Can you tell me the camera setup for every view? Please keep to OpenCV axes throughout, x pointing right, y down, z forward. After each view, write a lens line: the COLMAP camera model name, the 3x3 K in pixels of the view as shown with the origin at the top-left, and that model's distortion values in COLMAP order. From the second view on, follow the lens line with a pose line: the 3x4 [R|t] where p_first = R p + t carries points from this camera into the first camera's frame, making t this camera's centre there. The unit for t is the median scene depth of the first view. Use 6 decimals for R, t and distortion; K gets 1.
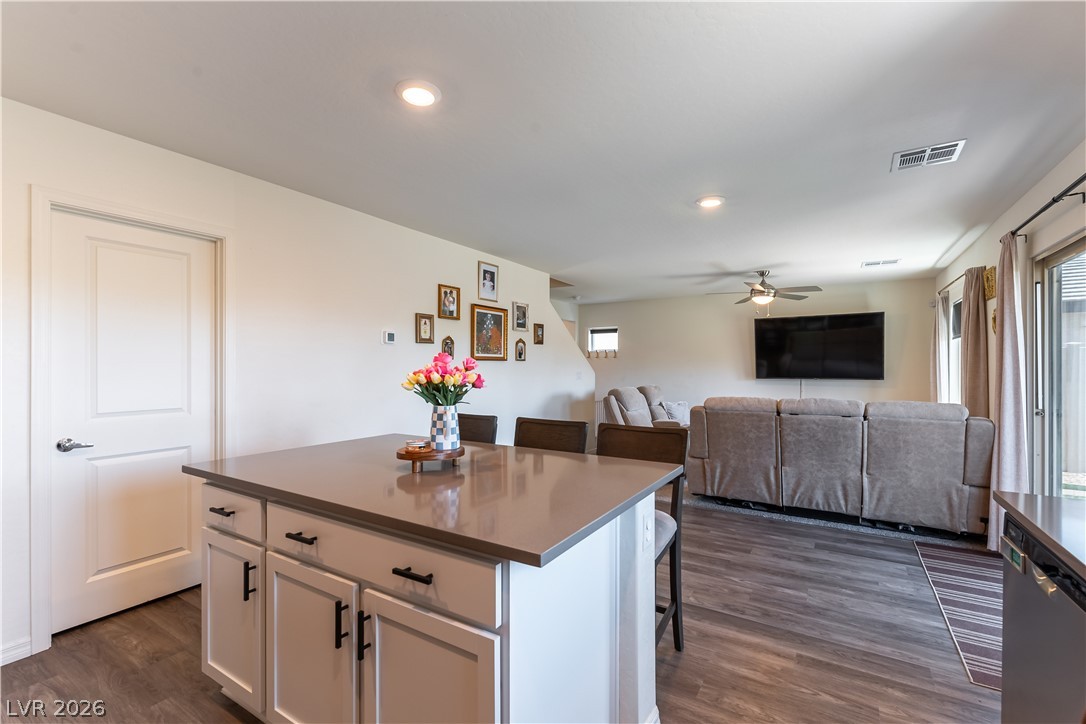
lens RADIAL K [[469.7, 0, 543.1], [0, 469.7, 365.6], [0, 0, 1]] dist [0.002152, -0.000346]
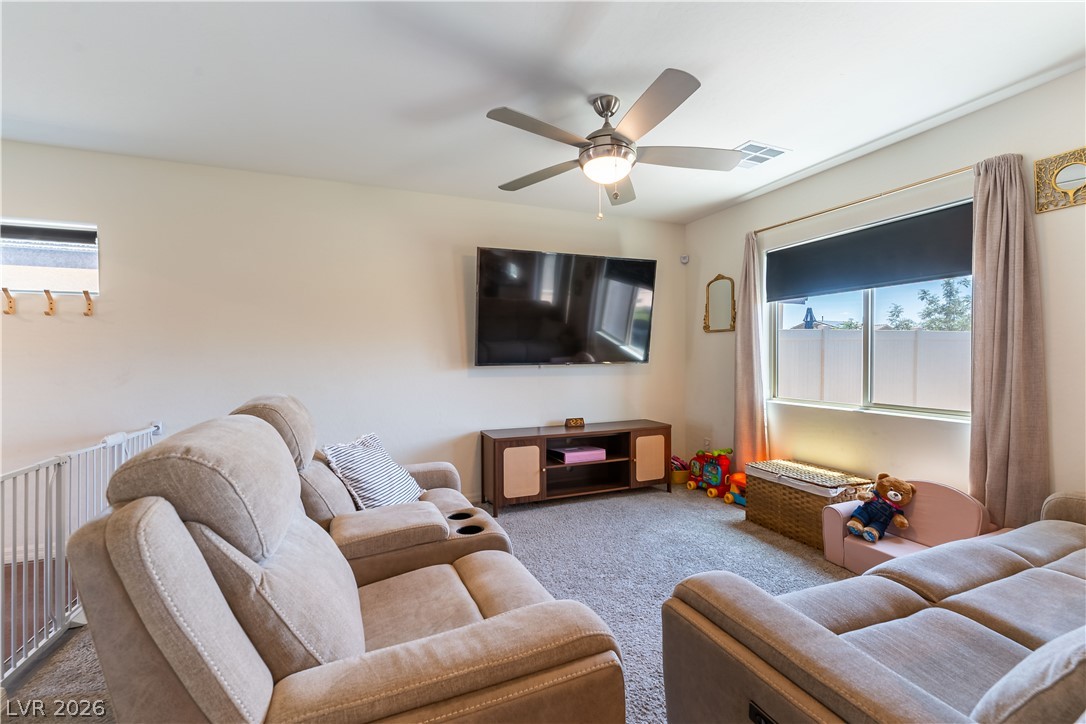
lens RADIAL K [[469.7, 0, 546.1], [0, 469.7, 363.2], [0, 0, 1]] dist [0.002152, -0.000346]
pose [[0.577416, -0.015929, 0.816295, 0.096125], [0.000722, 0.999819, 0.018999, 0.018528], [-0.816450, -0.010381, 0.577323, 0.782461]]
